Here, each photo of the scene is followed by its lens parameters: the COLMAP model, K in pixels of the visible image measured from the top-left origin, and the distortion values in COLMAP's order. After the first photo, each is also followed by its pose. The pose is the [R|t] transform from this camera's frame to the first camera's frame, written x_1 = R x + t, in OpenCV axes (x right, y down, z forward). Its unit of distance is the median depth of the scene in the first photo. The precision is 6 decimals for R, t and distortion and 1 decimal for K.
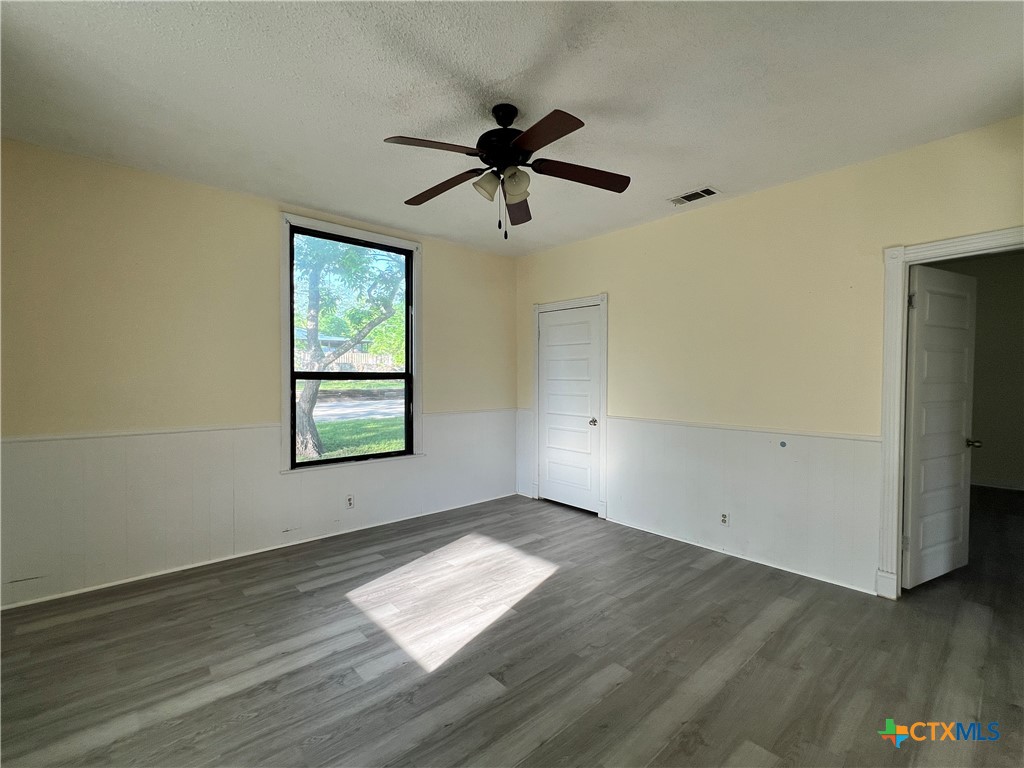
lens RADIAL K [[460.3, 0, 510.5], [0, 460.3, 383.6], [0, 0, 1]] dist [-0.003730, 0.000753]
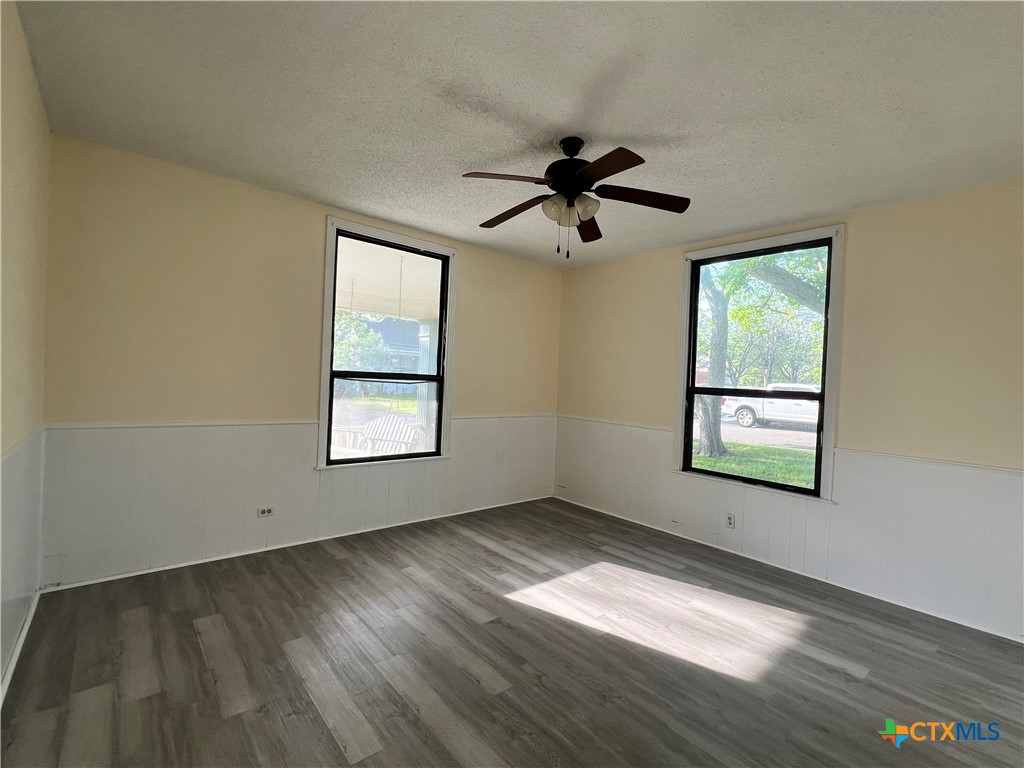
lens RADIAL K [[460.3, 0, 510.5], [0, 460.3, 383.6], [0, 0, 1]] dist [-0.003730, 0.000753]
pose [[-0.019160, 0.001439, -0.999815, 0.794453], [-0.065589, 0.997843, 0.002693, -0.008252], [0.997663, 0.065628, -0.019024, 0.664173]]
